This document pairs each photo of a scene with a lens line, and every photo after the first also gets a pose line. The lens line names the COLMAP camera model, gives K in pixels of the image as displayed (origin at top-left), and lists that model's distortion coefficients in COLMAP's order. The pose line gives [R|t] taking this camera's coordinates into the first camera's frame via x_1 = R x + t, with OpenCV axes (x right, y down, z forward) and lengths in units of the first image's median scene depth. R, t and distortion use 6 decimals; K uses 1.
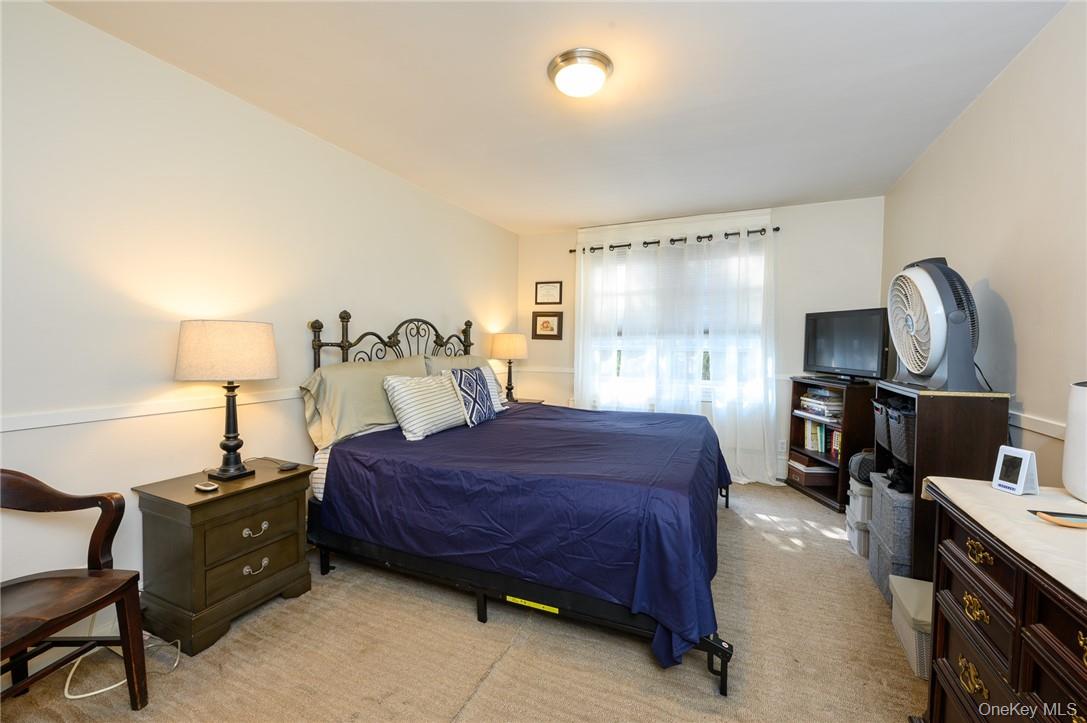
lens RADIAL K [[430.6, 0, 545.4], [0, 430.6, 361.7], [0, 0, 1]] dist [-0.000376, 0.000074]
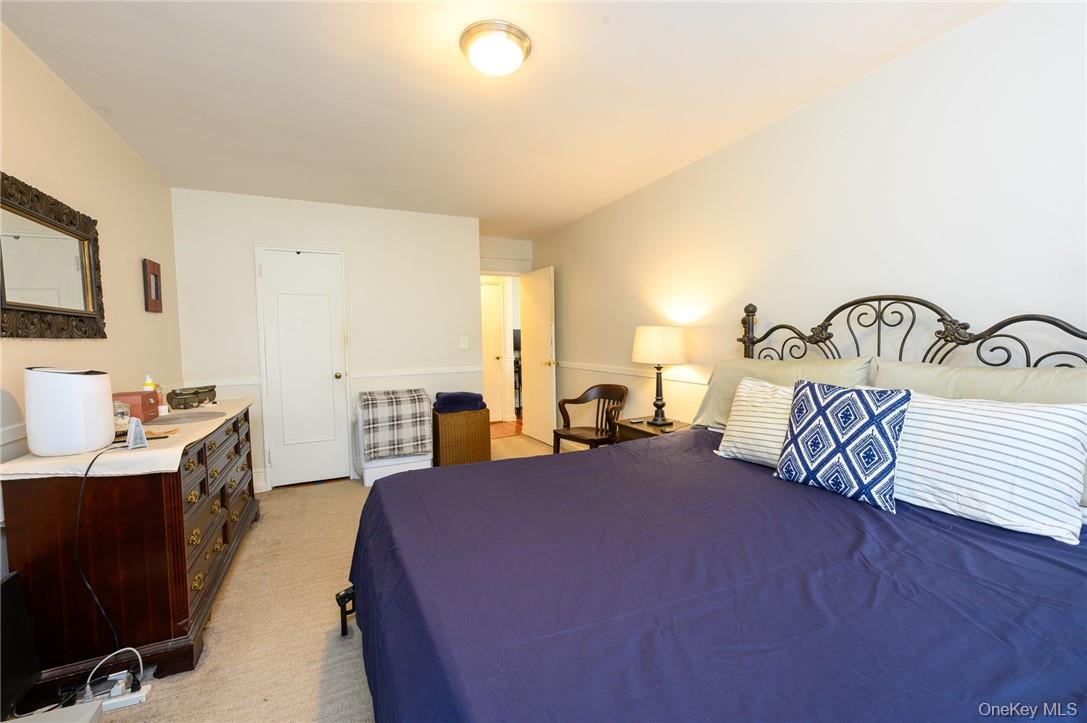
lens RADIAL K [[437.9, 0, 543.5], [0, 437.9, 361.5], [0, 0, 1]] dist [0.000794, 0.000014]
pose [[-0.635196, 0.045486, -0.771010, 0.474540], [-0.022676, 0.996736, 0.077485, -0.047073], [0.772018, 0.066701, -0.632091, 1.045705]]
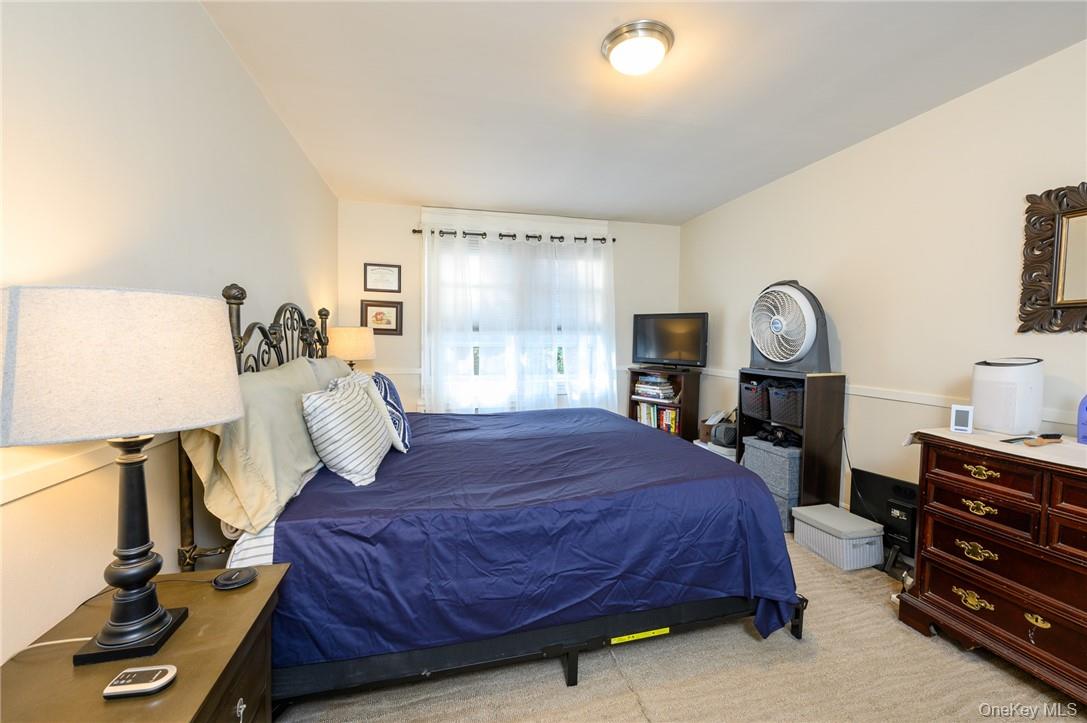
lens RADIAL K [[437.9, 0, 543.5], [0, 437.9, 361.5], [0, 0, 1]] dist [0.000794, 0.000014]
pose [[0.788324, -0.032906, 0.614380, -0.414233], [0.025910, 0.999458, 0.020285, -0.014464], [-0.614715, -0.000073, 0.788750, 0.233818]]
